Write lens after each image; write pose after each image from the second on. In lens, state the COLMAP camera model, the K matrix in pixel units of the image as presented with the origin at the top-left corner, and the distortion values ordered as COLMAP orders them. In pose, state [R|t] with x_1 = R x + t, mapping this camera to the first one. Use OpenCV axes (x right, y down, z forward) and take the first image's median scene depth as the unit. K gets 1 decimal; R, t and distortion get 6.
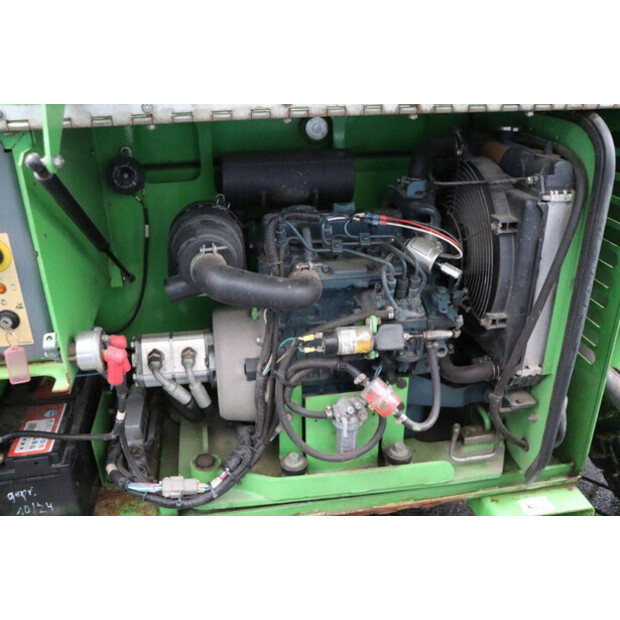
lens RADIAL K [[581.3, 0, 310.0], [0, 581.3, 310.0], [0, 0, 1]] dist [-0.090750, 0.130640]
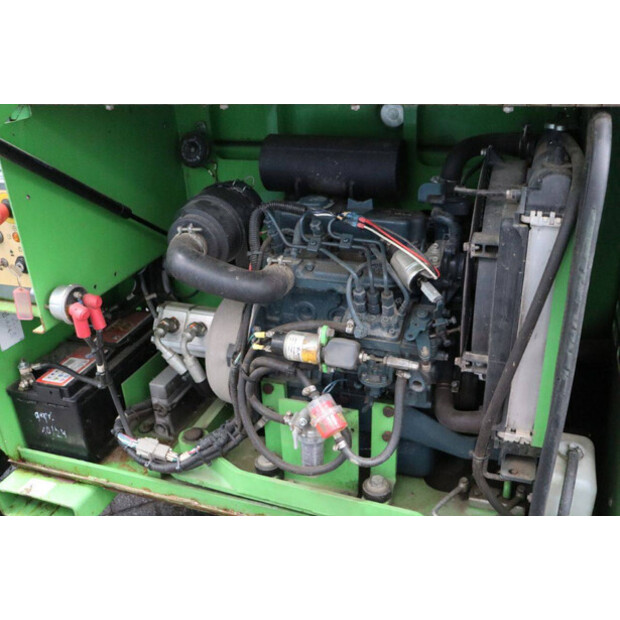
lens RADIAL K [[617.3, 0, 310.0], [0, 617.3, 310.0], [0, 0, 1]] dist [-0.021938, -0.011190]
pose [[0.876571, 0.190492, -0.441967, 0.490557], [-0.181732, 0.981357, 0.062539, -0.067293], [0.445641, 0.025500, 0.894848, 0.120740]]
